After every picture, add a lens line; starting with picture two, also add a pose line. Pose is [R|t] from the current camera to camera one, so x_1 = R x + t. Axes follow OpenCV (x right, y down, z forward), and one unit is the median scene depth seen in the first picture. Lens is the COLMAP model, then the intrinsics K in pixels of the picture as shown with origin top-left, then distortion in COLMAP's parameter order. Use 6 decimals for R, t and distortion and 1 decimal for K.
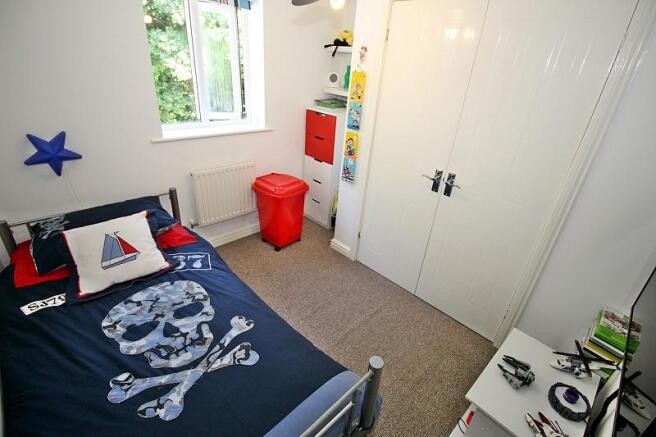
lens RADIAL K [[313.1, 0, 327.7], [0, 313.1, 215.5], [0, 0, 1]] dist [0.003048, -0.014644]
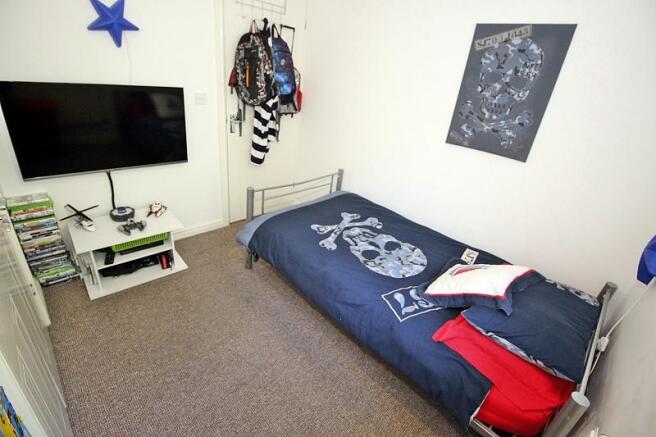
lens RADIAL K [[313.1, 0, 327.7], [0, 313.1, 215.5], [0, 0, 1]] dist [0.003048, -0.014644]
pose [[-0.981058, -0.172954, -0.087242, -0.141696], [-0.174939, 0.597634, 0.782451, -0.850957], [-0.083190, 0.782892, -0.616570, 1.860255]]
